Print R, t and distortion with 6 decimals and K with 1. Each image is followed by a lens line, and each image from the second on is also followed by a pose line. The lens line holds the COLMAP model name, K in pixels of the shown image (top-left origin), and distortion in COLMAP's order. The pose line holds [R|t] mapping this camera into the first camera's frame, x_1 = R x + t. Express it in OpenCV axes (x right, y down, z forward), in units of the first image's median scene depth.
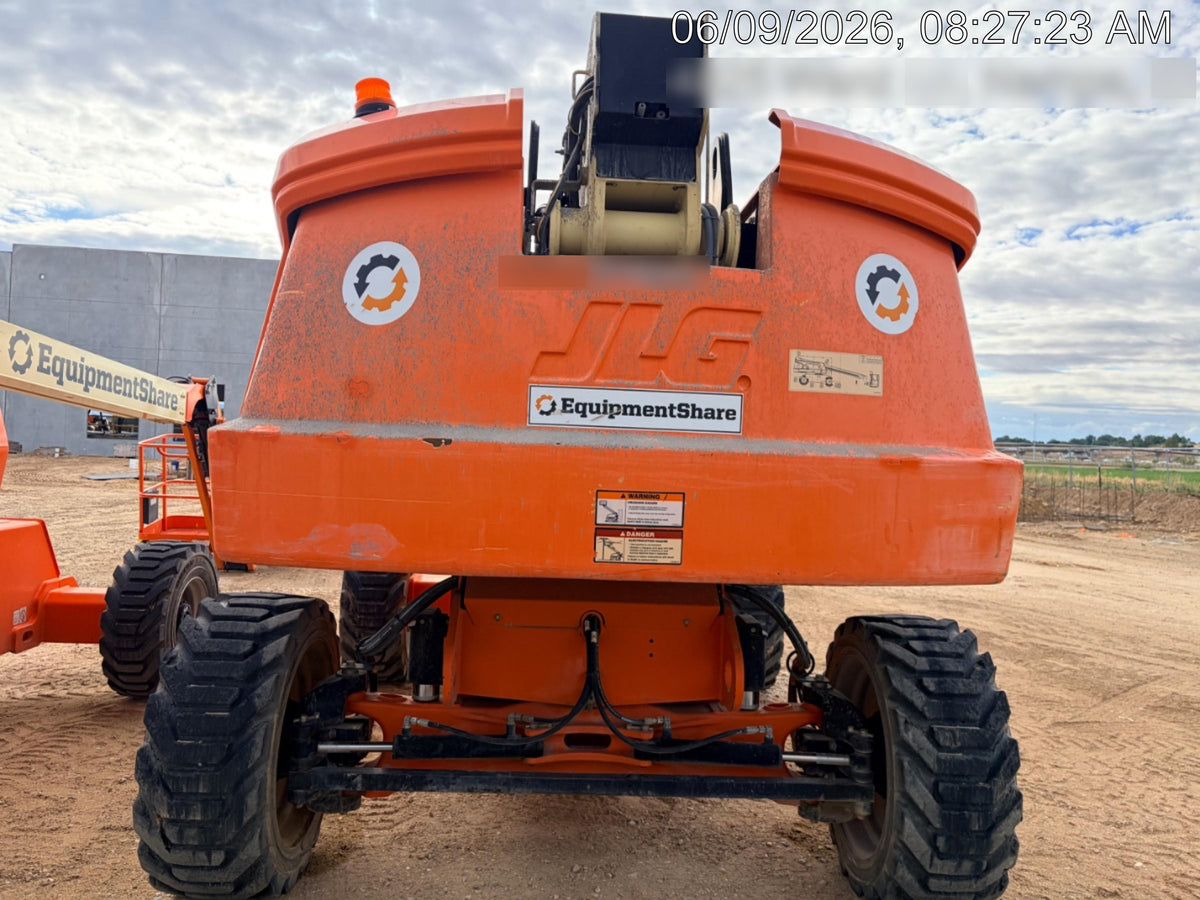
lens RADIAL K [[920.0, 0, 600.0], [0, 920.0, 450.0], [0, 0, 1]] dist [0.036400, -0.073050]
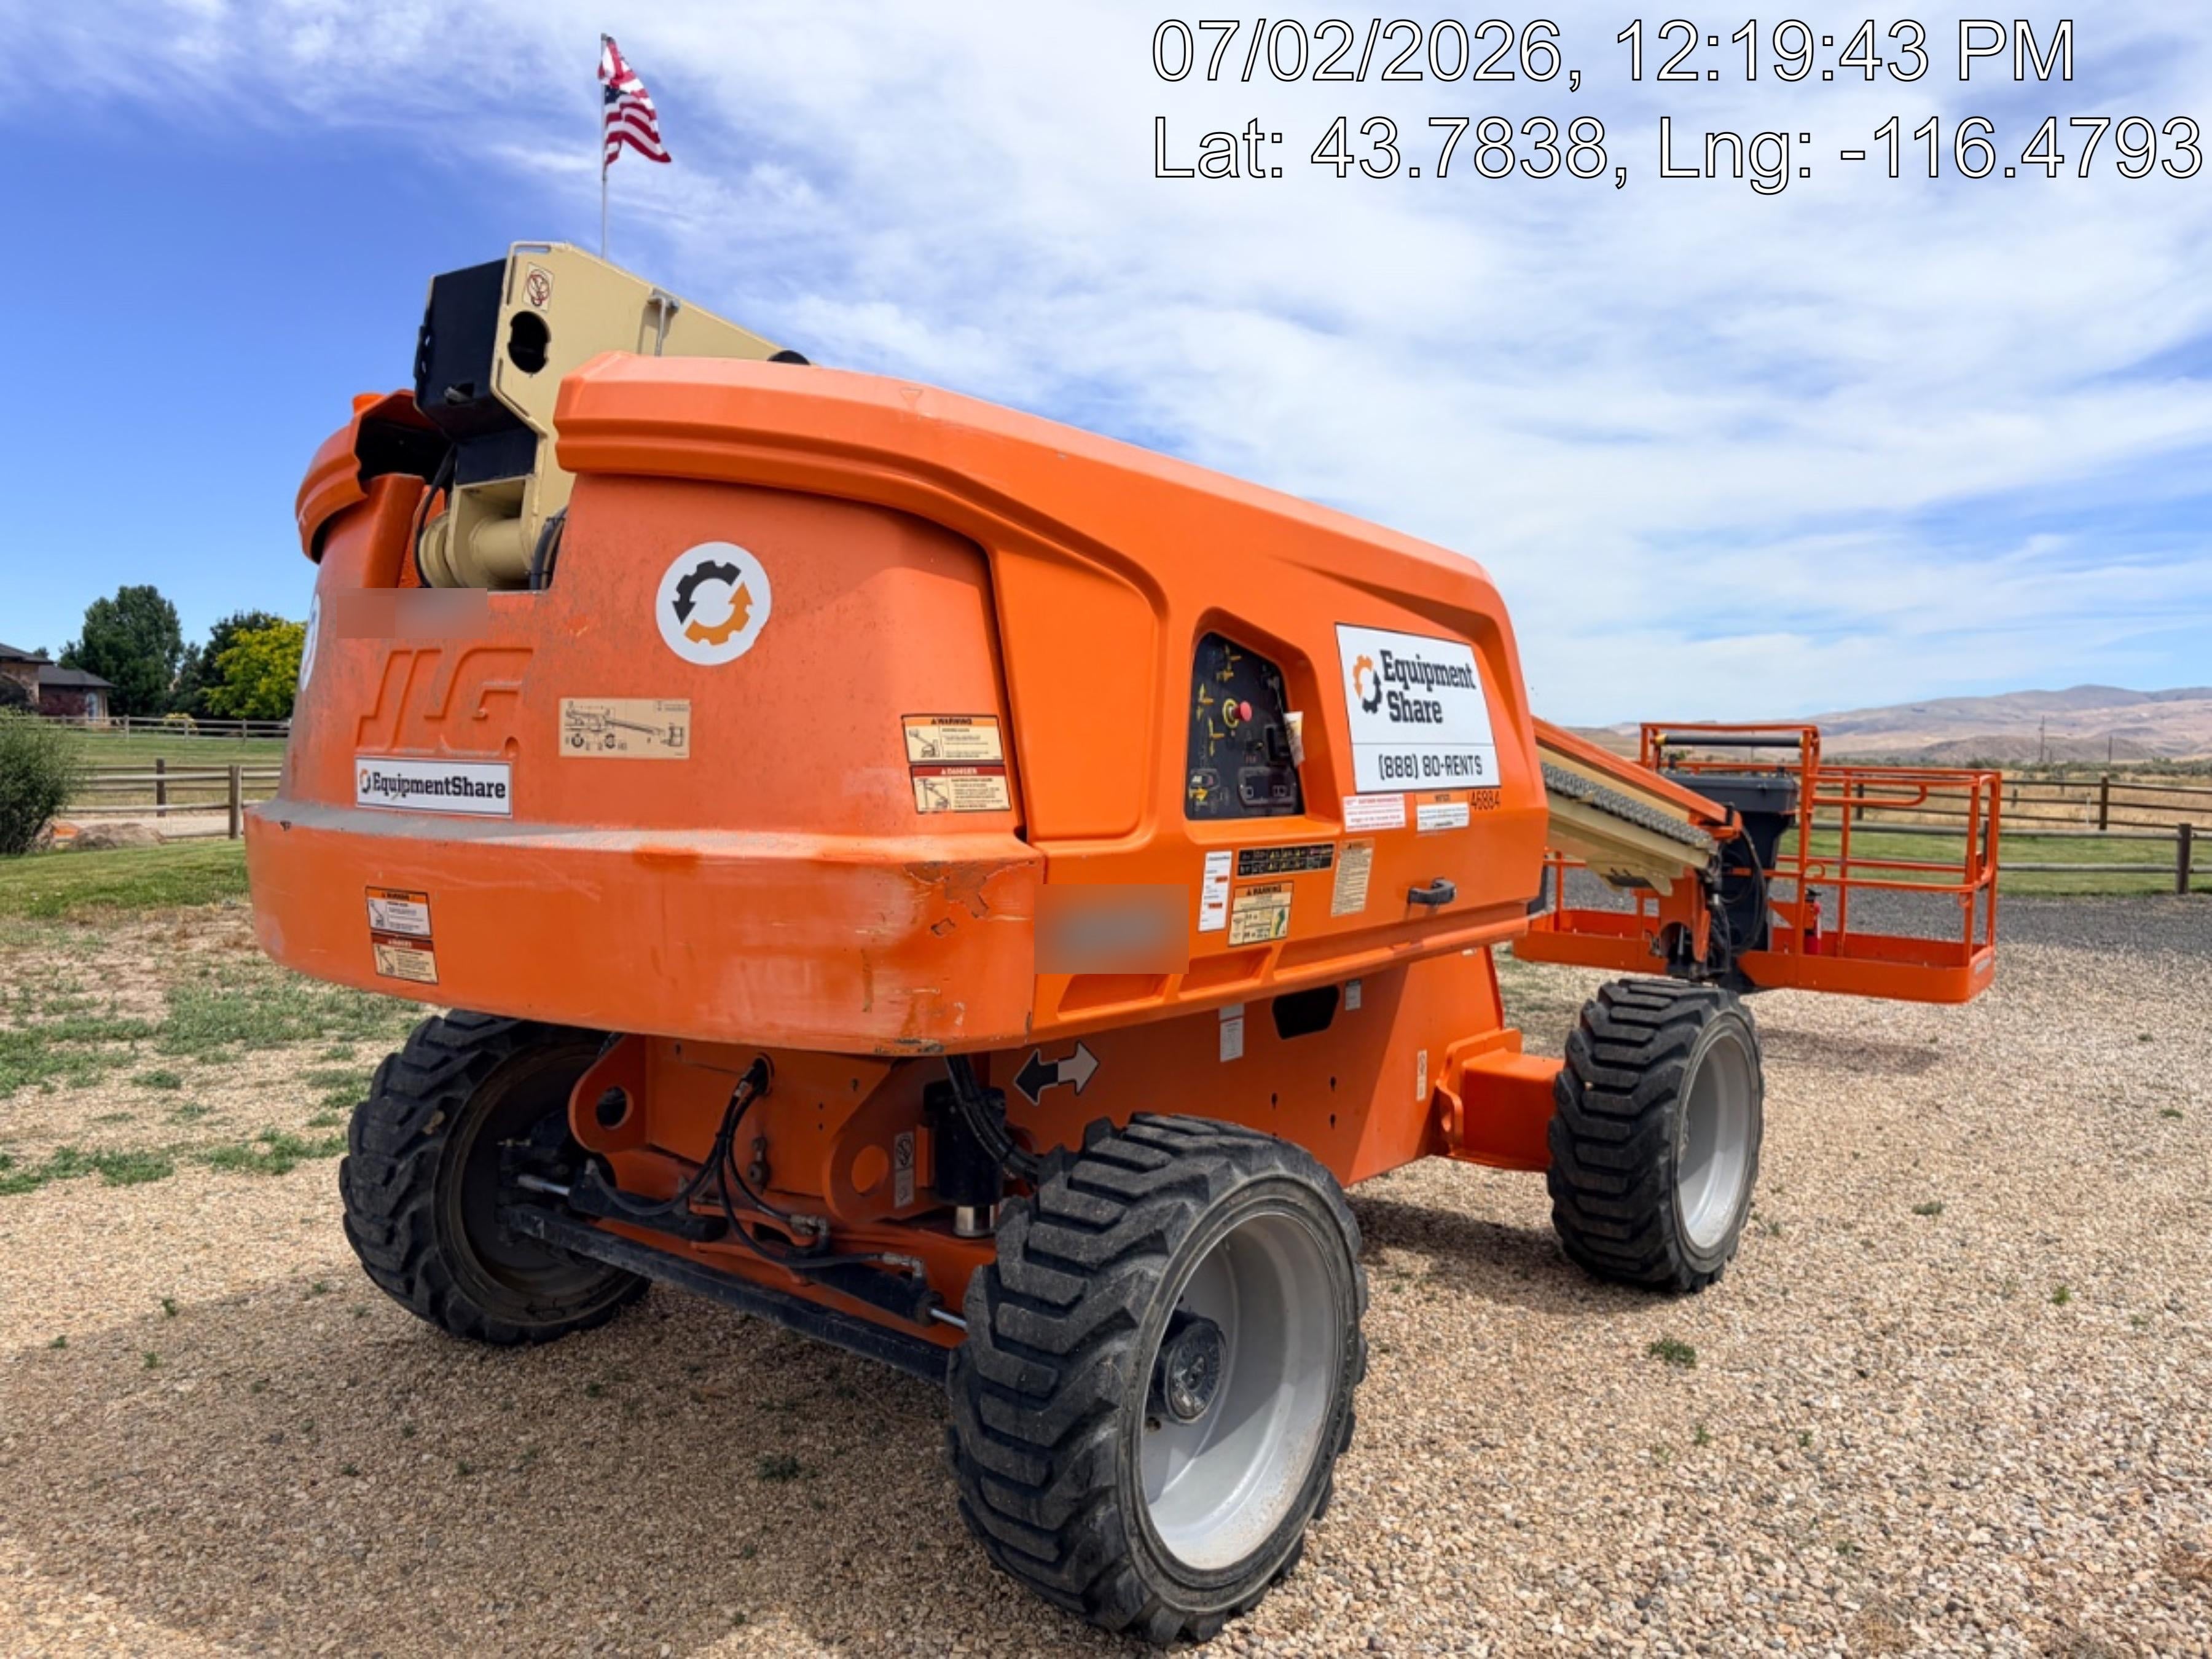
lens RADIAL K [[1687.8, 0, 1106.0], [0, 1687.8, 829.5], [0, 0, 1]] dist [0.063774, -0.005623]
pose [[0.756509, 0.010131, -0.653904, 1.401645], [0.011200, 0.999533, 0.028444, -0.040085], [0.653887, -0.028842, 0.756042, 0.270441]]
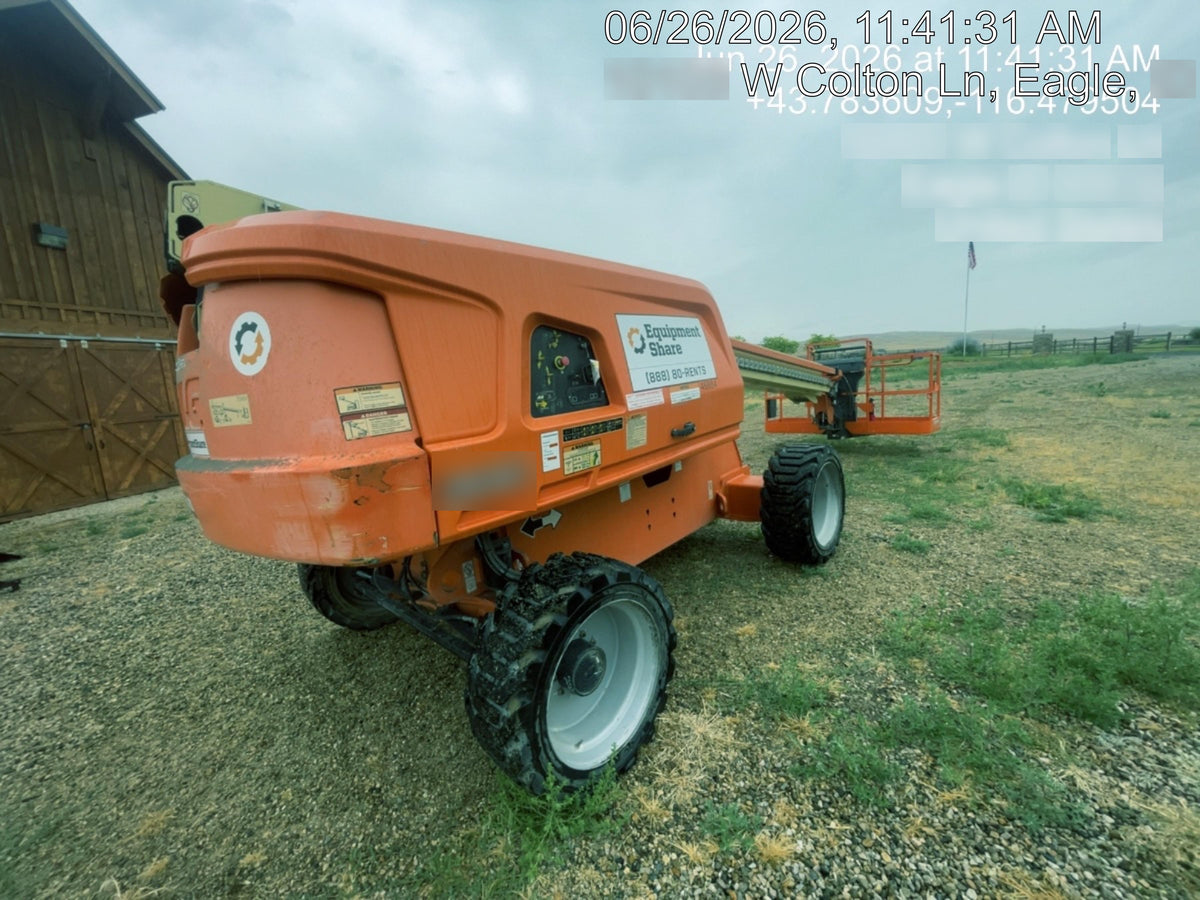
lens RADIAL K [[483.6, 0, 593.8], [0, 483.6, 438.3], [0, 0, 1]] dist [-0.025783, 0.000003]
pose [[0.660263, -0.010182, -0.750965, 1.213208], [0.130859, 0.986173, 0.101682, -0.044395], [0.739546, -0.165408, 0.652466, 0.937541]]
